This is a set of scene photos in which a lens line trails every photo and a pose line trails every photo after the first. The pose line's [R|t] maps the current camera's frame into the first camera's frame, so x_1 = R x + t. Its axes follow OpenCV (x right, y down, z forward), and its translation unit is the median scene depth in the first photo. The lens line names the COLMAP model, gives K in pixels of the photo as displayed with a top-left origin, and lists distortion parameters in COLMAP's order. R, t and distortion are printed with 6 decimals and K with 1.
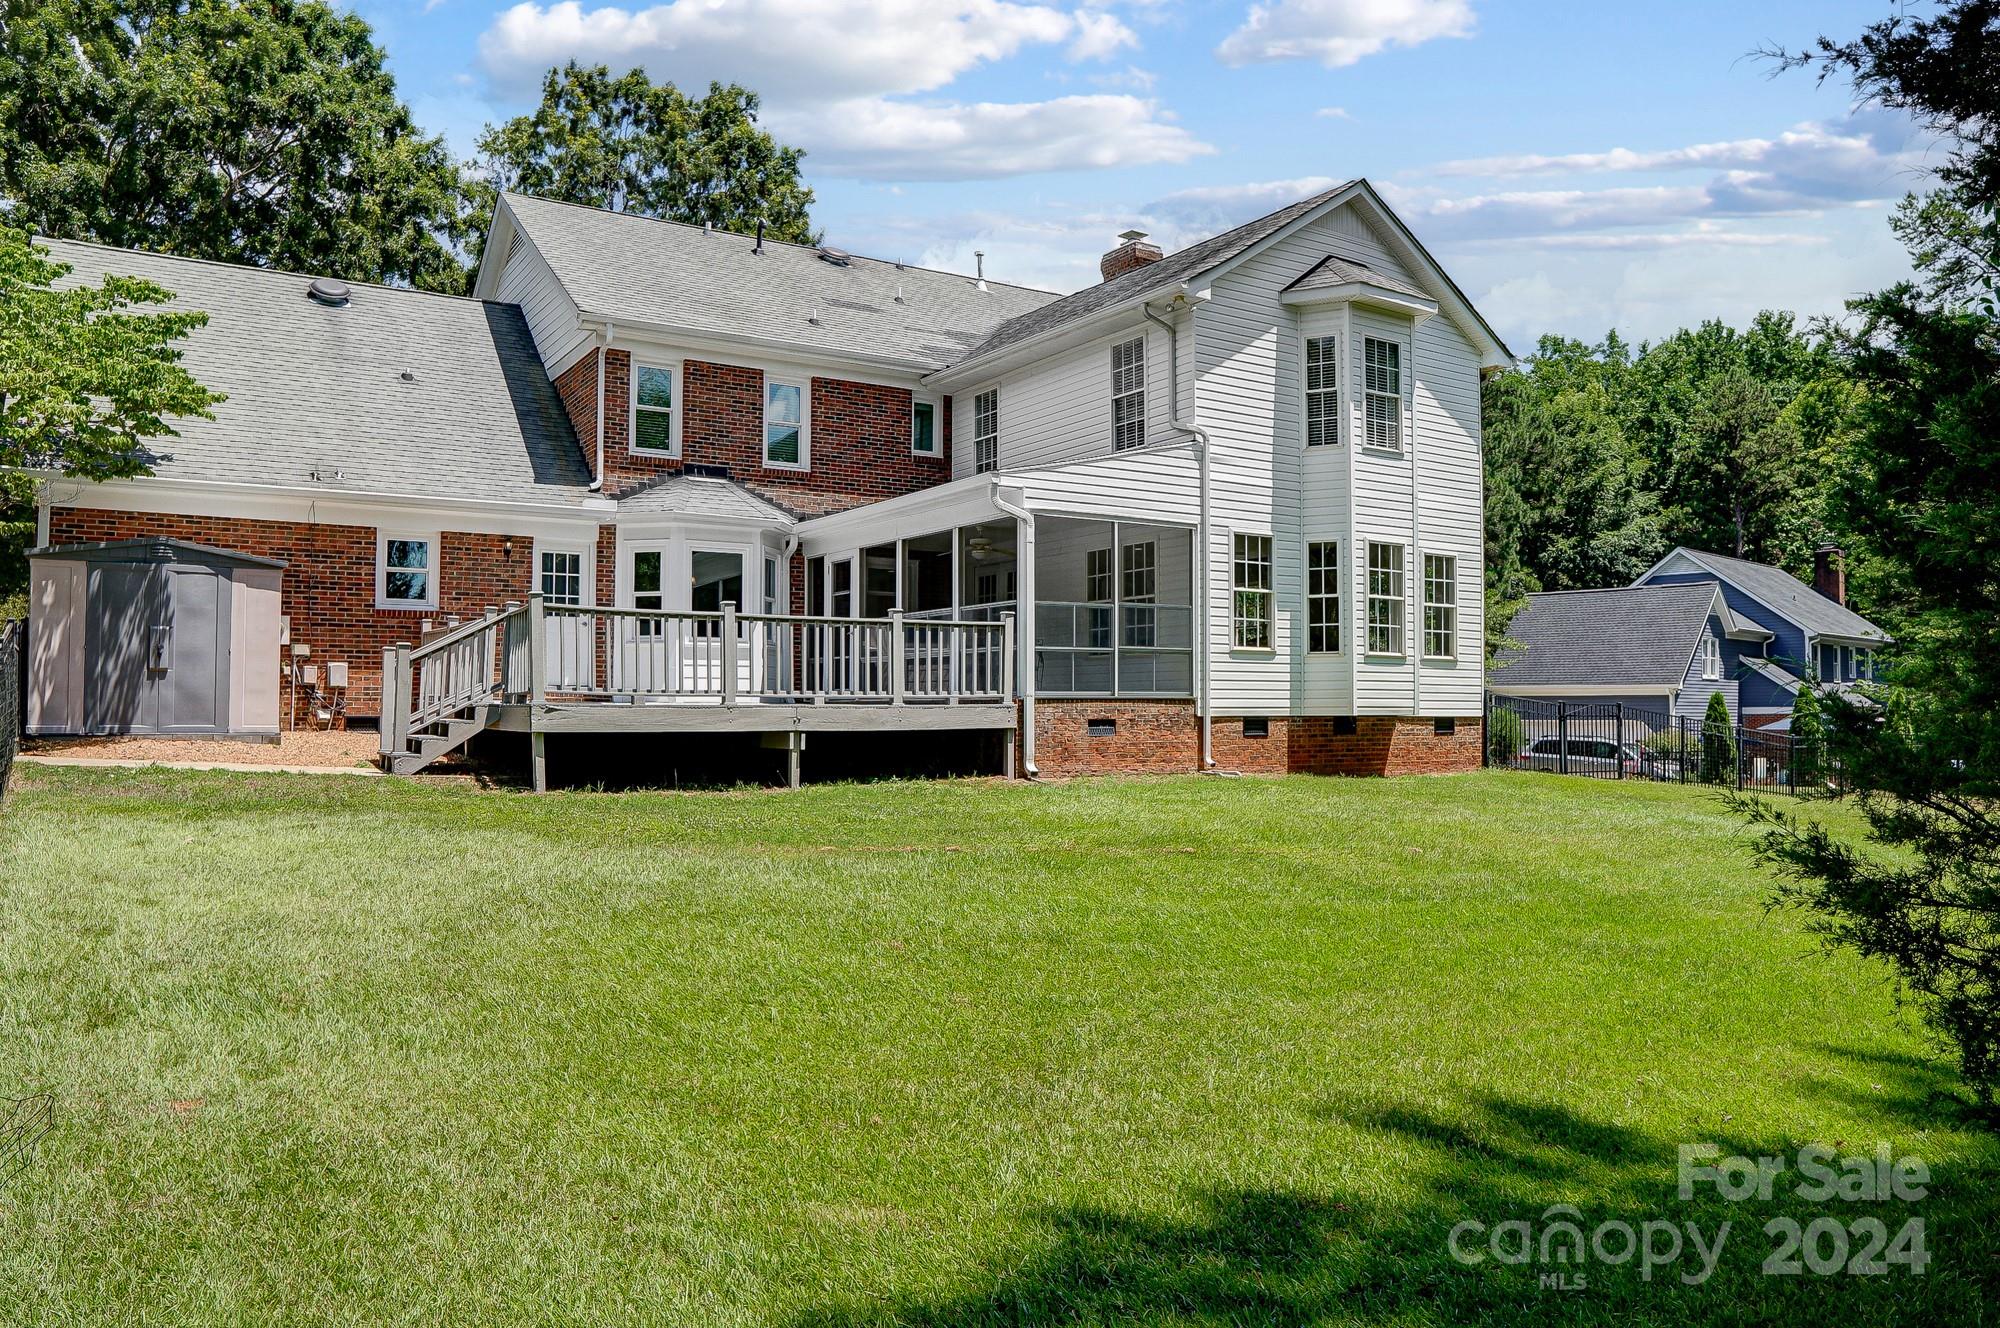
lens RADIAL K [[1402.4, 0, 1007.3], [0, 1402.4, 684.4], [0, 0, 1]] dist [-0.041724, 0.001400]
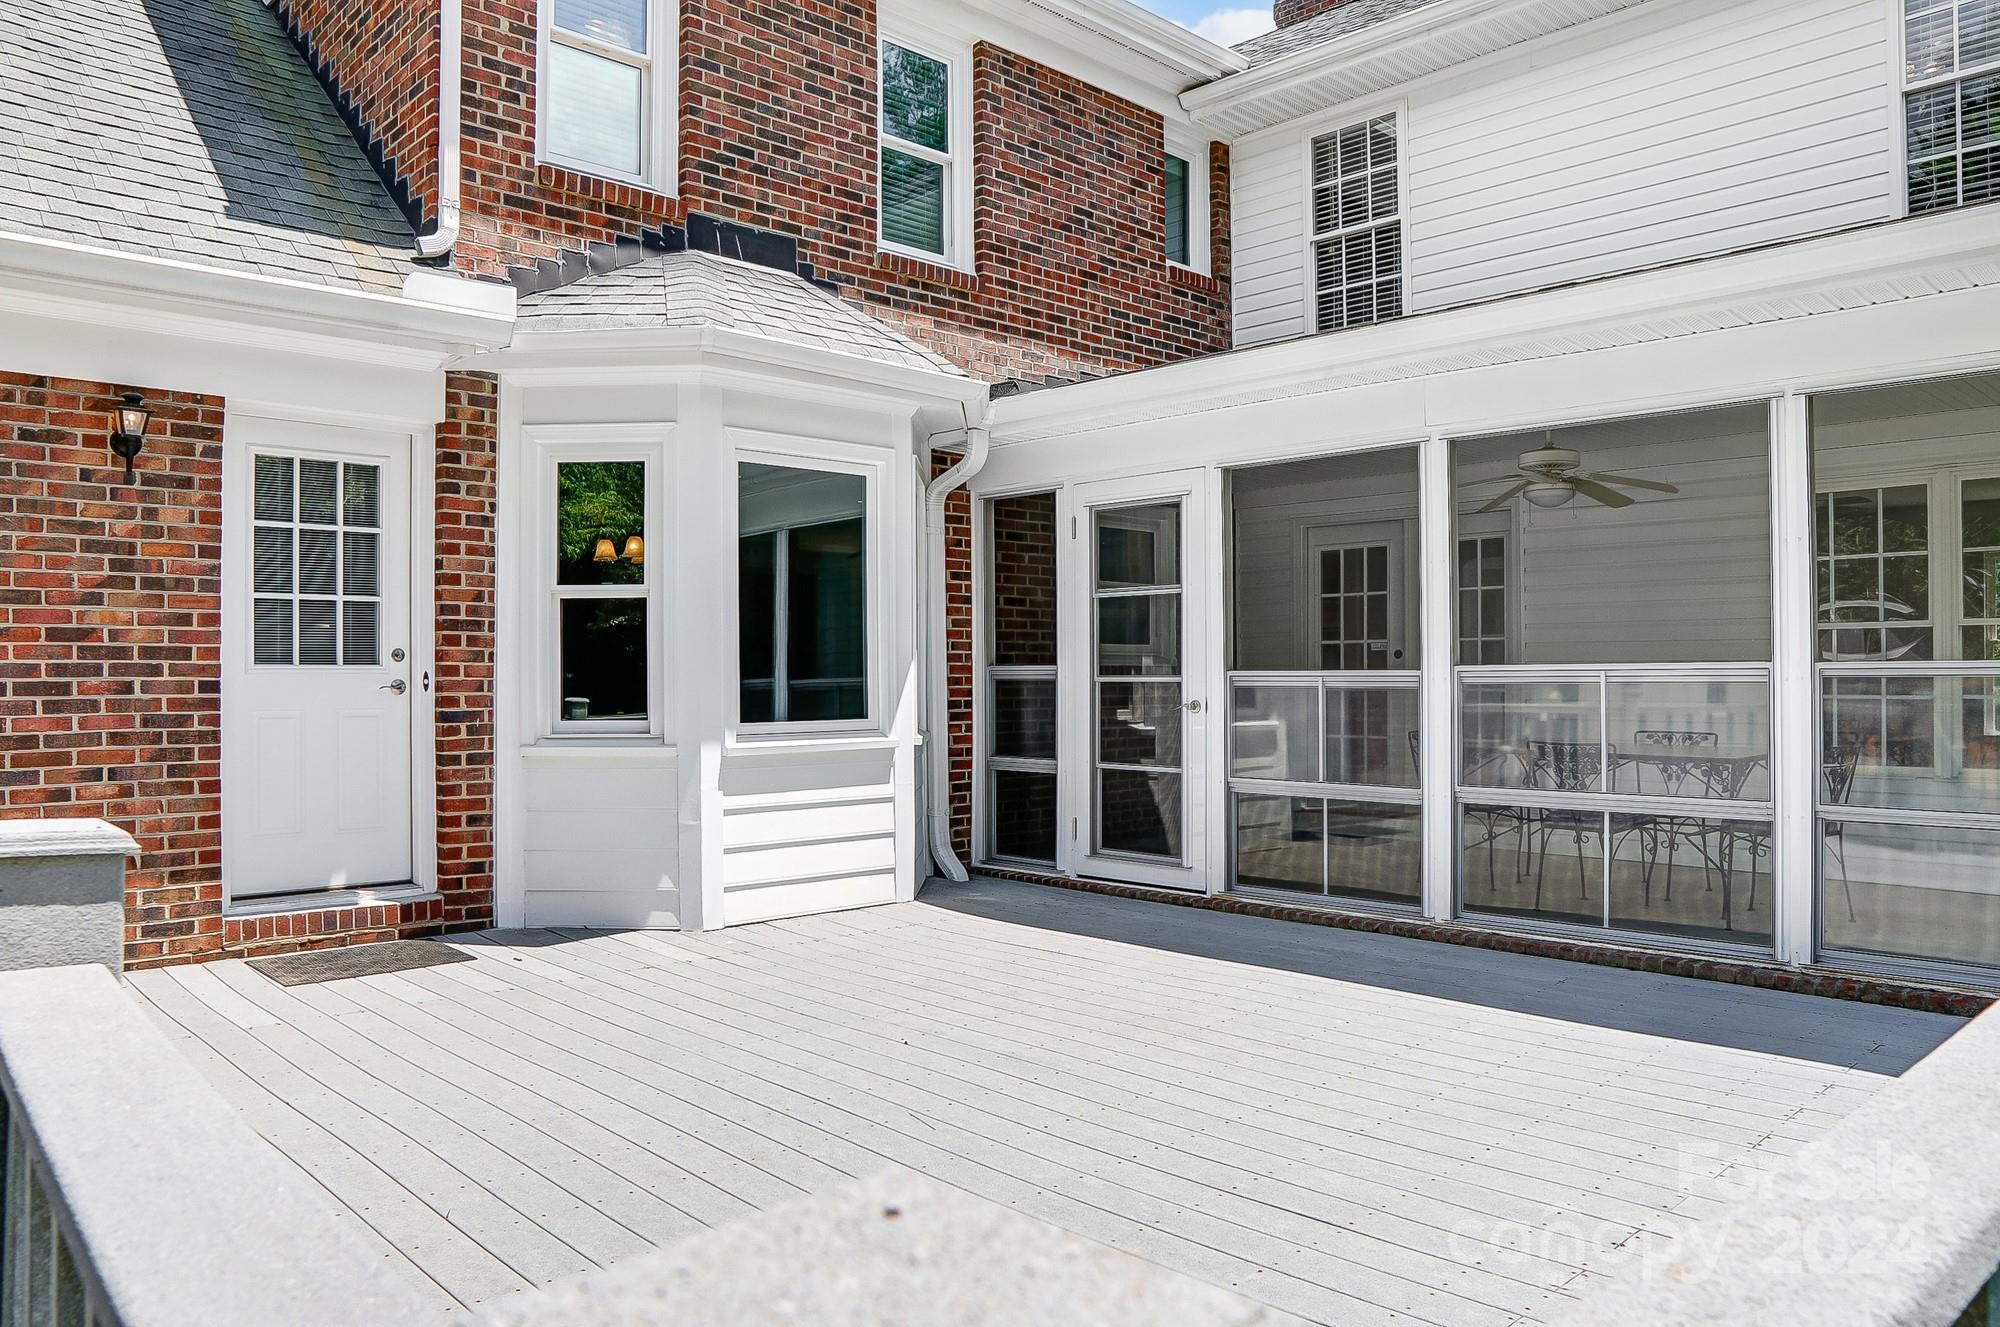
lens RADIAL K [[1402.4, 0, 988.8], [0, 1402.4, 669.8], [0, 0, 1]] dist [-0.041724, 0.001400]
pose [[0.981430, 0.001388, 0.191813, -0.171337], [-0.004491, 0.999866, 0.015742, -0.038754], [-0.191766, -0.016311, 0.981305, 0.492896]]
